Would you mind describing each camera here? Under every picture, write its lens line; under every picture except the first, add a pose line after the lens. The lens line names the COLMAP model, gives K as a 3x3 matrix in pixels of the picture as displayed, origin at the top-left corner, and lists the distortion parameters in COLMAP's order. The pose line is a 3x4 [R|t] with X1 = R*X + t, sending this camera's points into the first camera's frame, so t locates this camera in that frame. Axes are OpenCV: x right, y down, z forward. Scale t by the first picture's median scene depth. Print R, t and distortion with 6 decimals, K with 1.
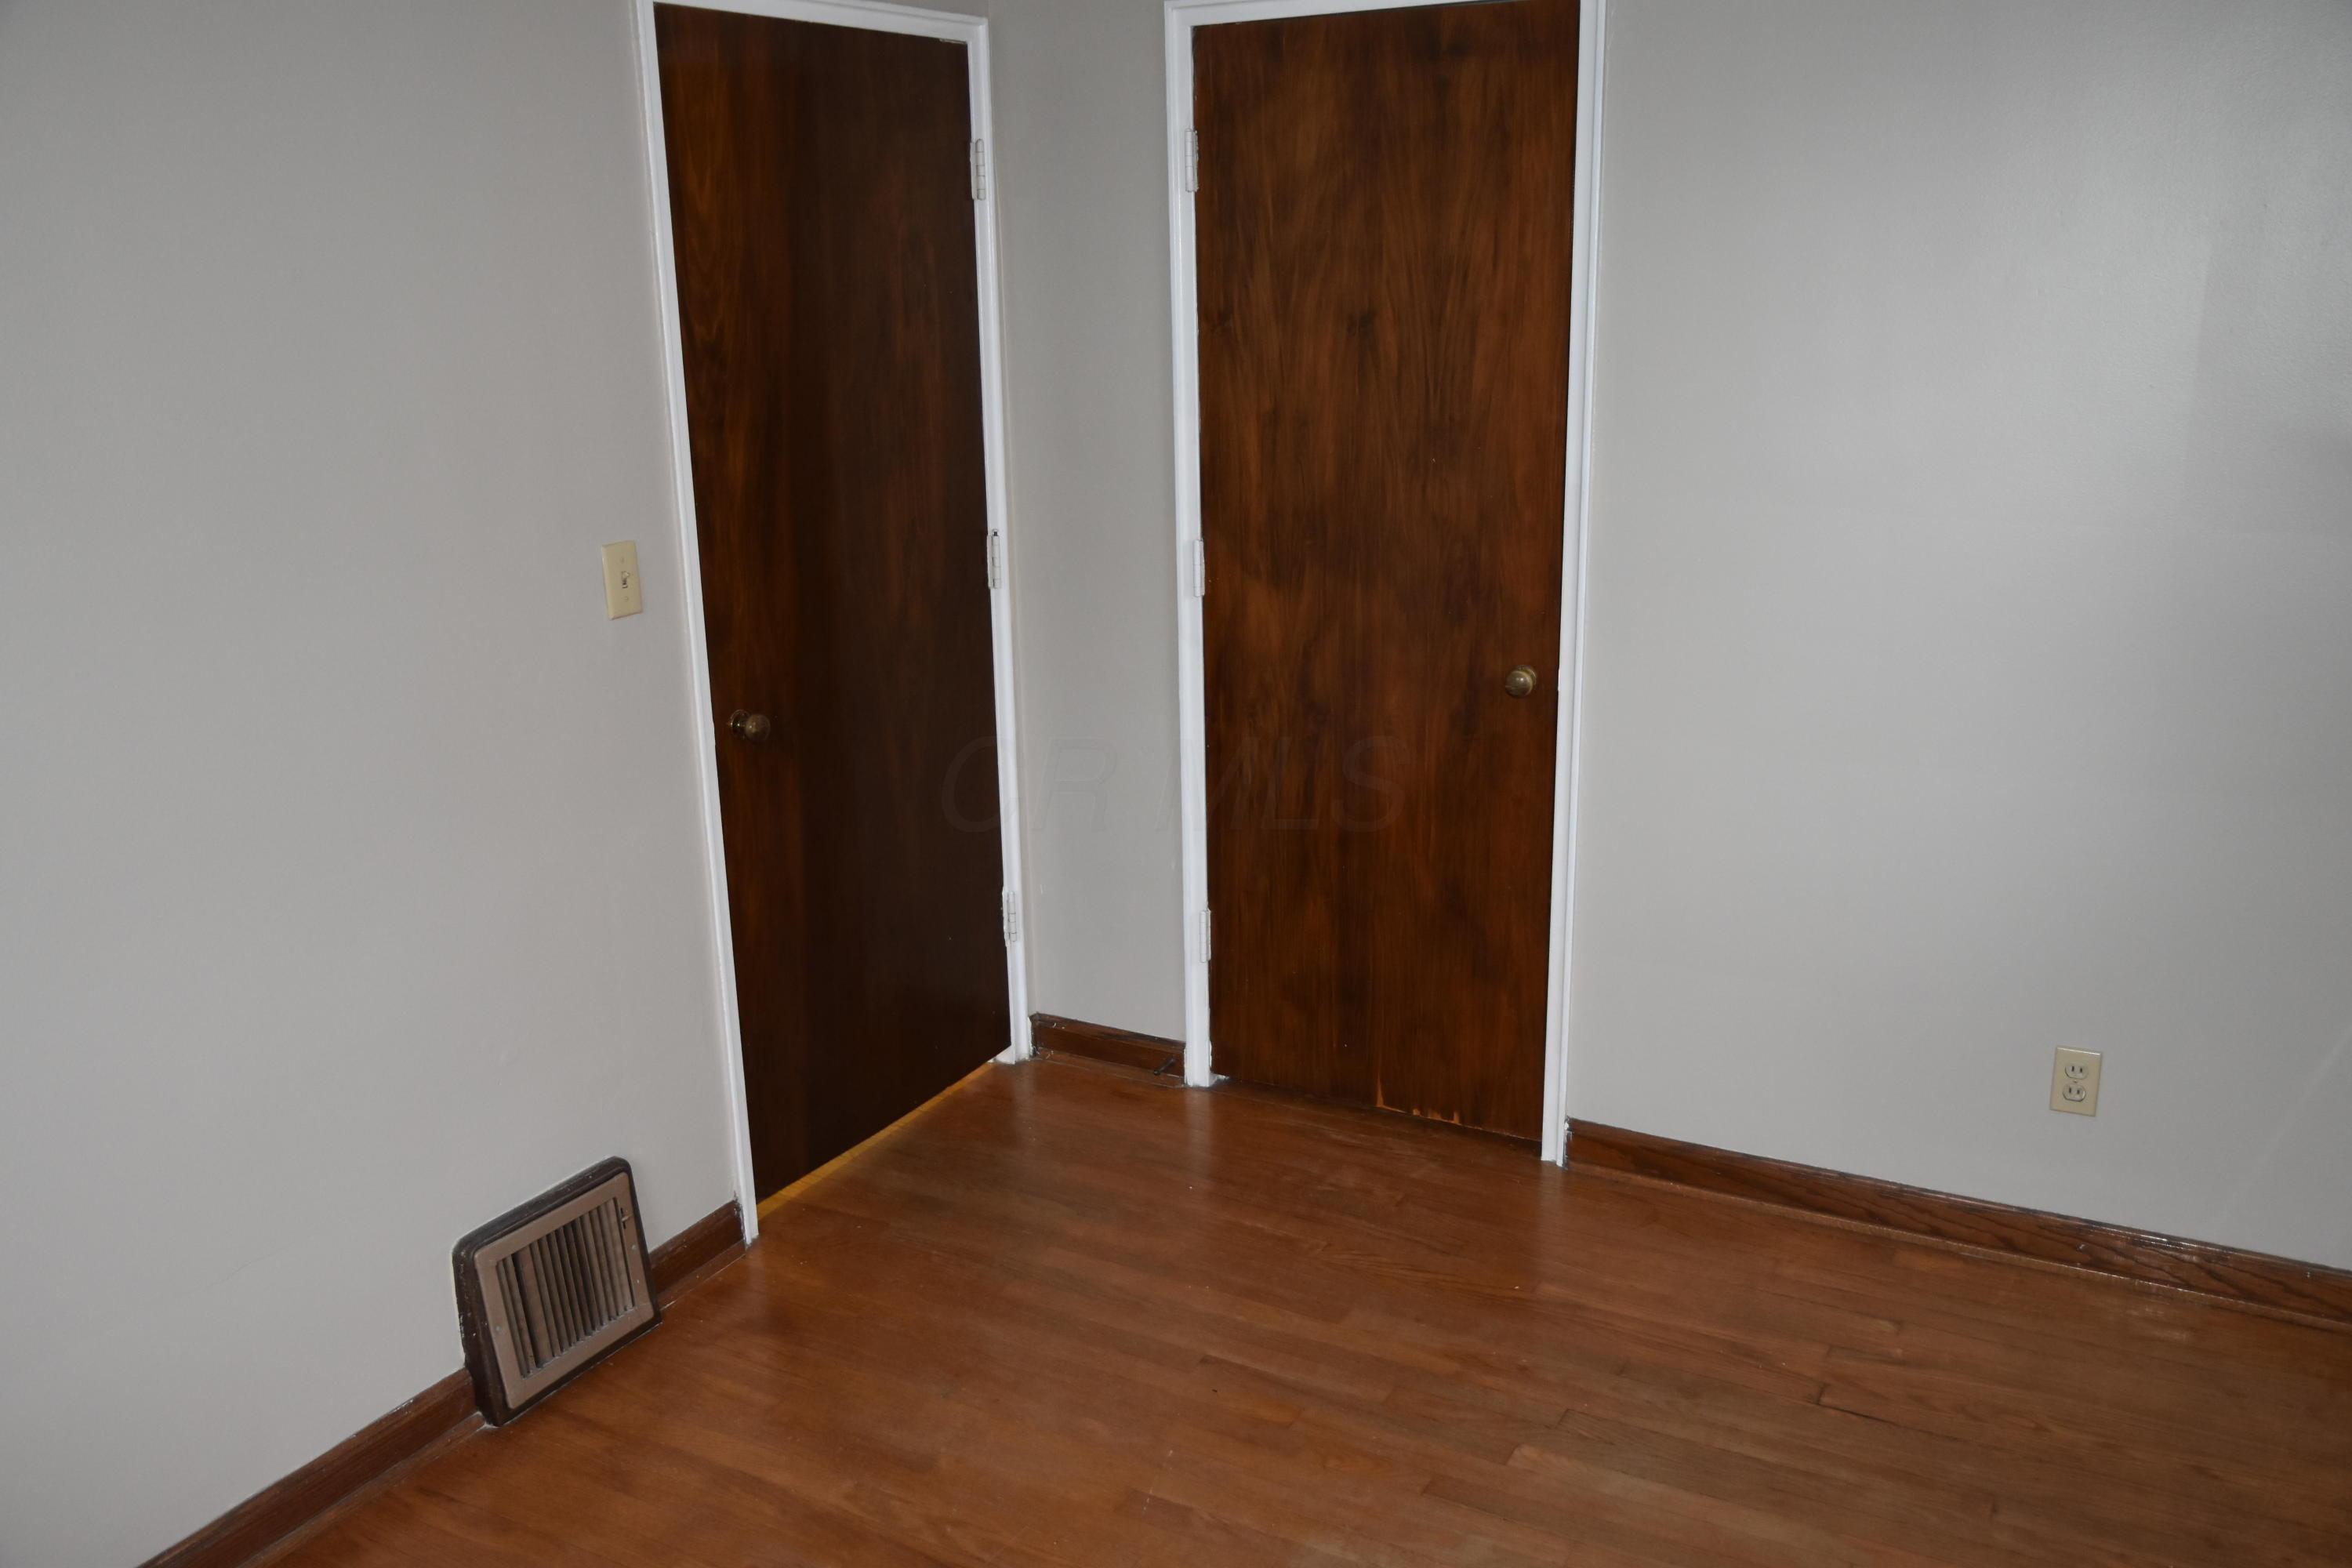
lens RADIAL K [[1916.8, 0, 1172.2], [0, 1916.8, 774.4], [0, 0, 1]] dist [-0.077955, 0.112586]
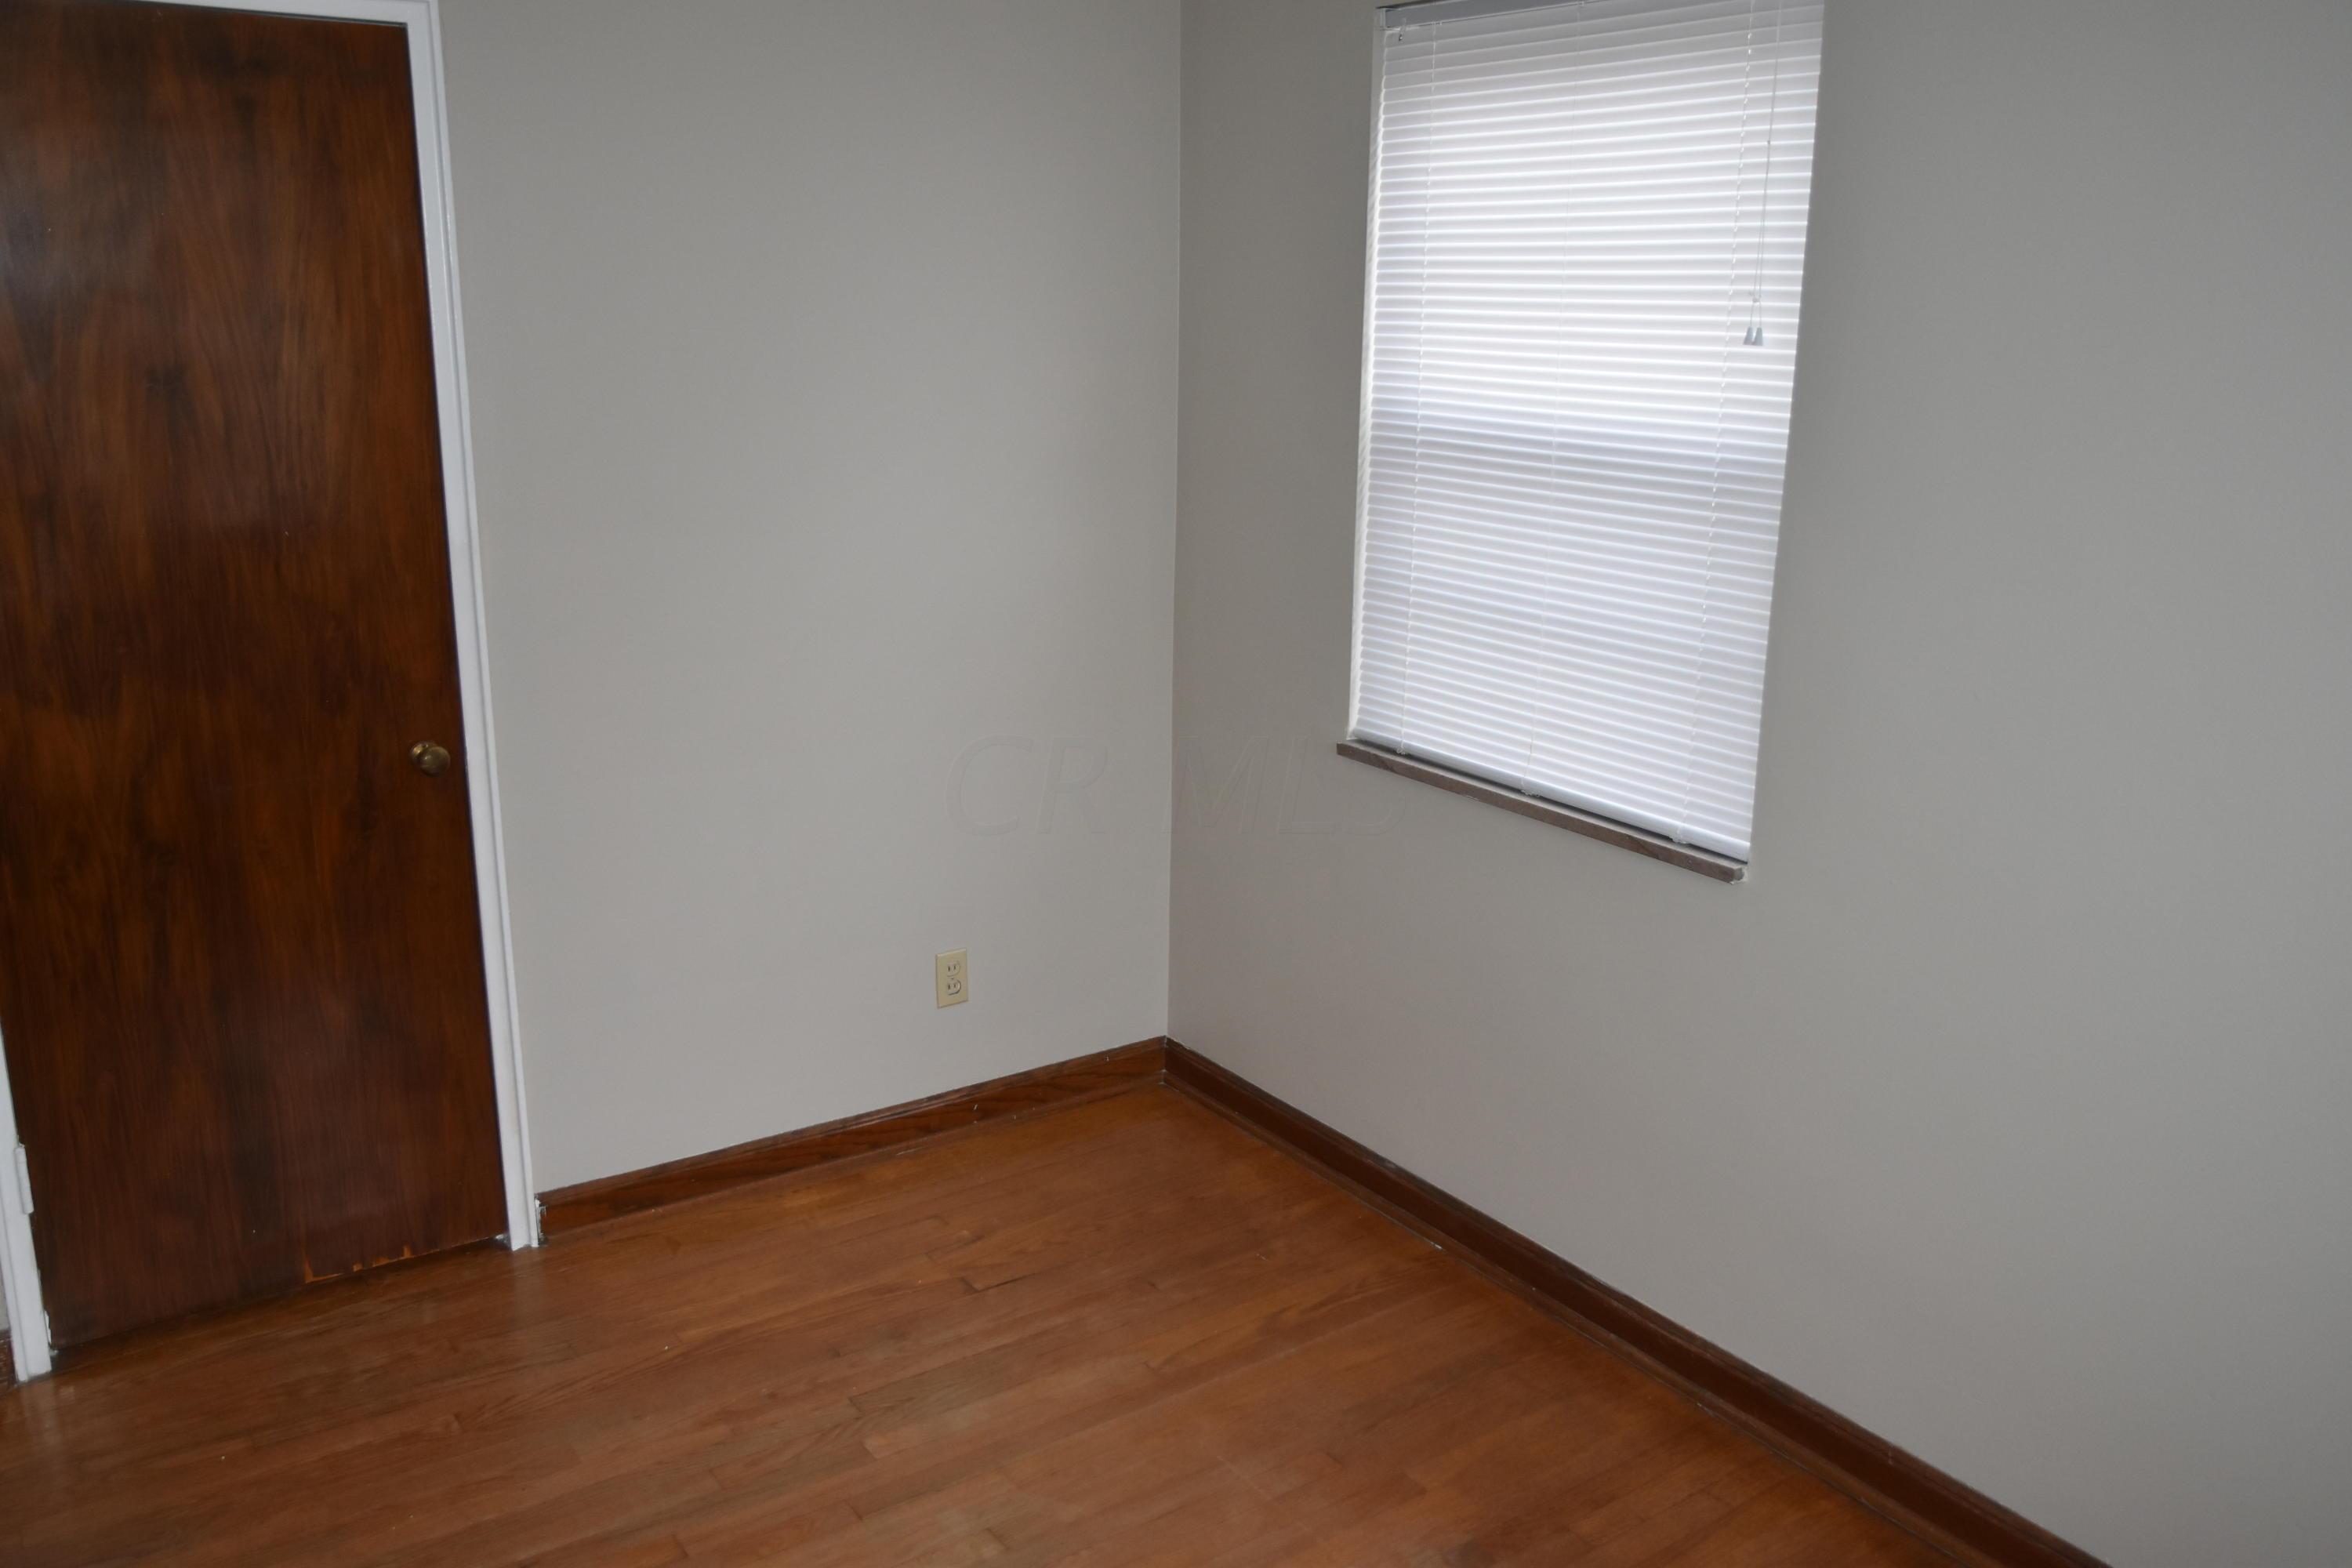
lens RADIAL K [[1916.8, 0, 1171.0], [0, 1916.8, 796.6], [0, 0, 1]] dist [-0.077955, 0.112586]
pose [[0.446389, -0.210630, 0.869697, -0.458499], [0.219591, 0.967969, 0.121721, -0.063205], [-0.867477, 0.136643, 0.478343, 0.245459]]
